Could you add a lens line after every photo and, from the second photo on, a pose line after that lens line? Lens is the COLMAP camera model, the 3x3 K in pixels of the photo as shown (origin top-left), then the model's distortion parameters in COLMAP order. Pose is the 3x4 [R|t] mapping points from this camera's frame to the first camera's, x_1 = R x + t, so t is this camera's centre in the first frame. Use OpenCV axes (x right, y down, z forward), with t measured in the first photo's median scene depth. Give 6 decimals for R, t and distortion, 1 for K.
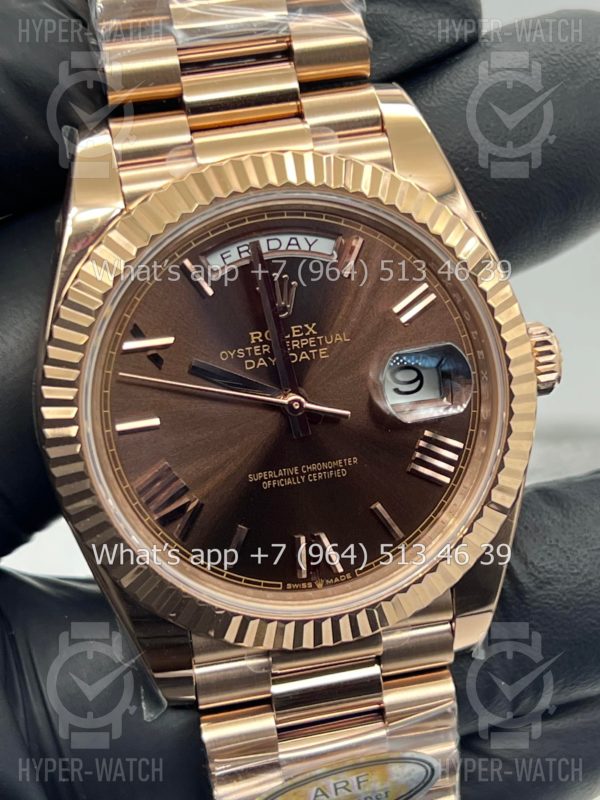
lens RADIAL K [[1982.2, 0, 328.5], [0, 1982.2, 402.1], [0, 0, 1]] dist [0.335302, 0.000000]
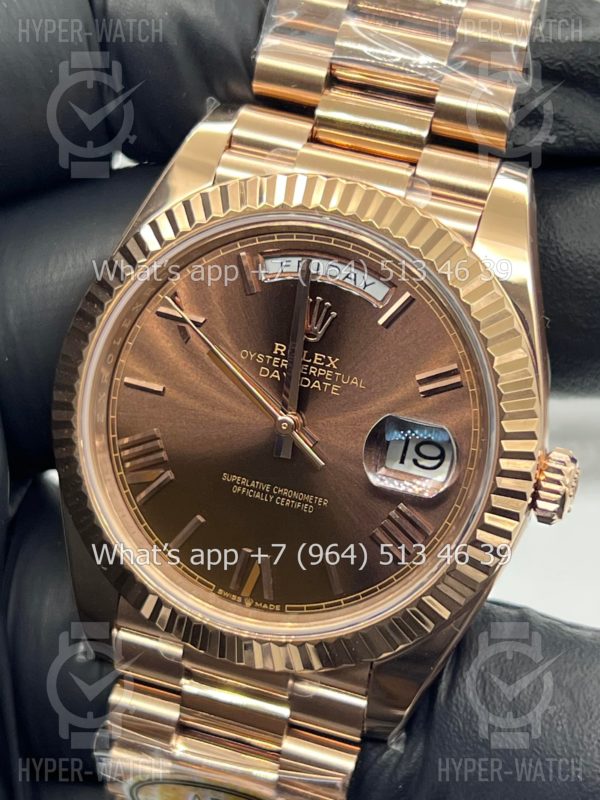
lens RADIAL K [[1982.2, 0, 295.5], [0, 1982.2, 399.4], [0, 0, 1]] dist [0.335302, 0.000000]
pose [[0.861921, 0.376090, -0.340070, 0.320620], [-0.386558, 0.921428, 0.039279, -0.051593], [0.328123, 0.097602, 0.939579, 0.057738]]
